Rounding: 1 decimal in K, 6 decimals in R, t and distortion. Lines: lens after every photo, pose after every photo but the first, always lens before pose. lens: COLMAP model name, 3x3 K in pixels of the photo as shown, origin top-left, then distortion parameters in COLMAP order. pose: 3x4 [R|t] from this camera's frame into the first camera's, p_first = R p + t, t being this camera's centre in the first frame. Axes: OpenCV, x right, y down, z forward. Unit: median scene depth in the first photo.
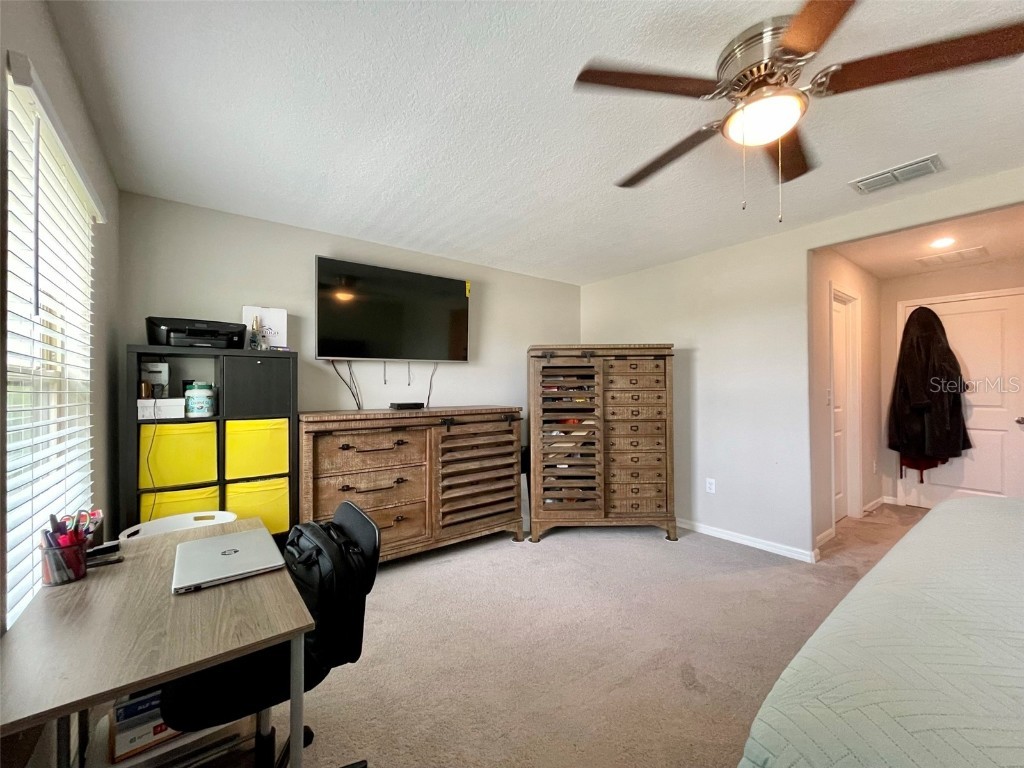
lens RADIAL K [[413.6, 0, 508.2], [0, 413.6, 384.7], [0, 0, 1]] dist [-0.001788, -0.000167]
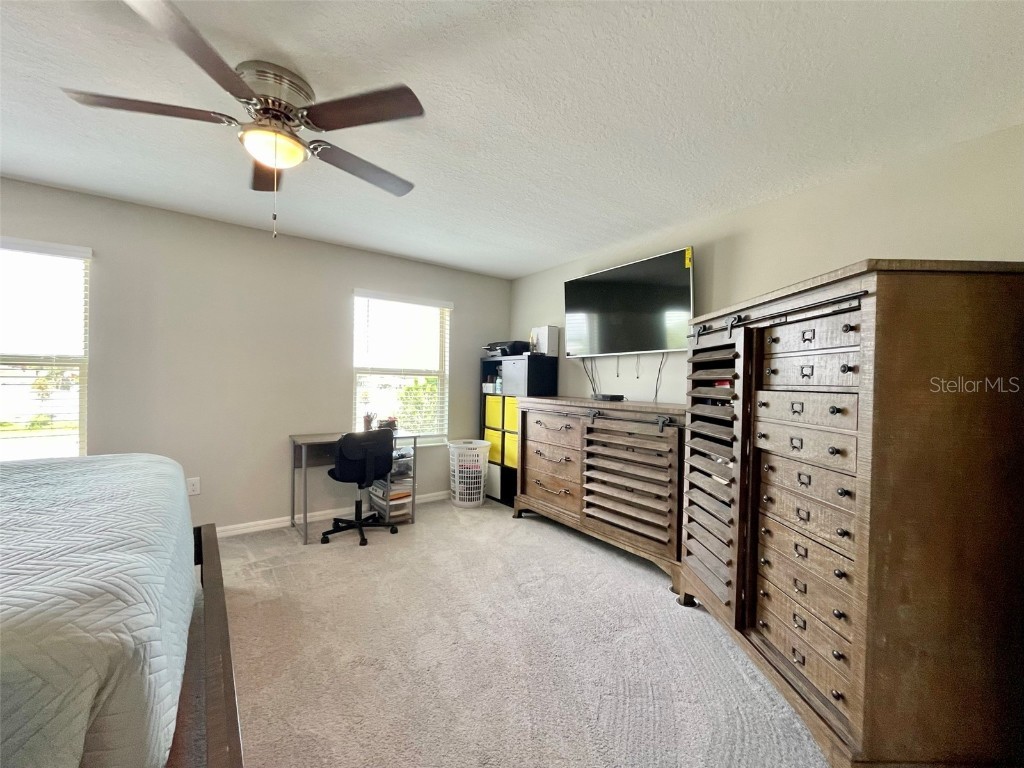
lens RADIAL K [[413.6, 0, 508.2], [0, 413.6, 384.7], [0, 0, 1]] dist [-0.001788, -0.000167]
pose [[-0.011709, 0.017382, -0.999780, 0.793052], [-0.010041, 0.999796, 0.017500, 0.003053], [0.999881, 0.010244, -0.011532, 0.744699]]
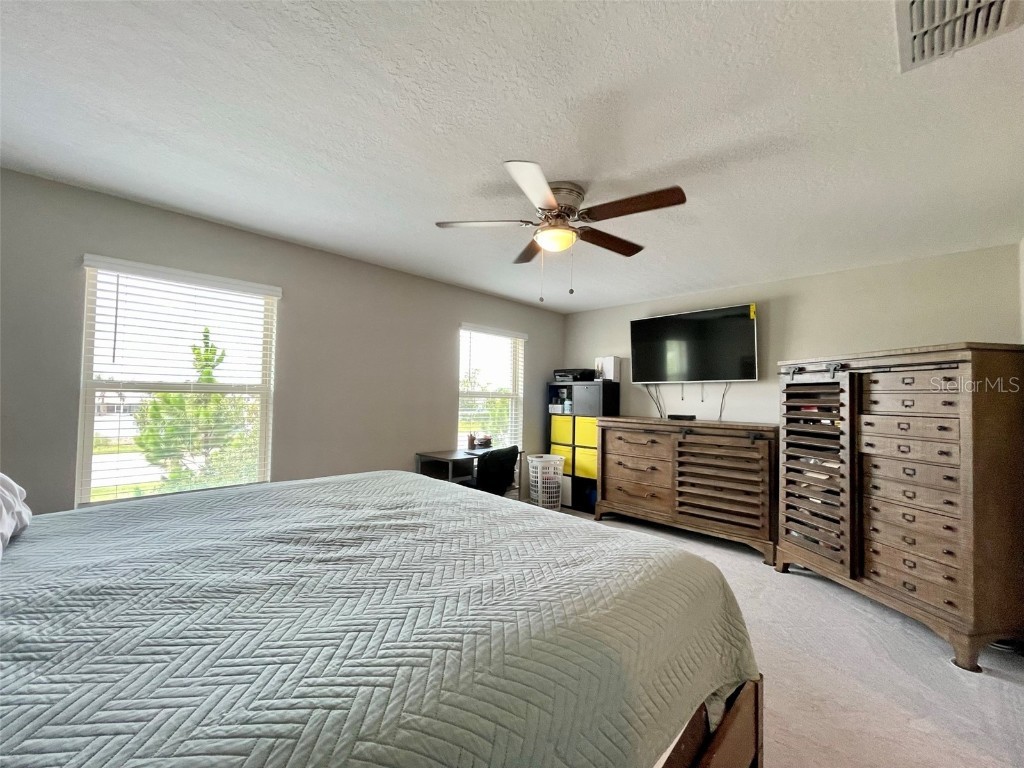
lens RADIAL K [[413.6, 0, 508.2], [0, 413.6, 384.7], [0, 0, 1]] dist [-0.001788, -0.000167]
pose [[0.144955, -0.019309, -0.989250, 0.950724], [-0.009059, 0.999742, -0.020841, -0.018574], [0.989397, 0.011983, 0.144743, 0.262927]]
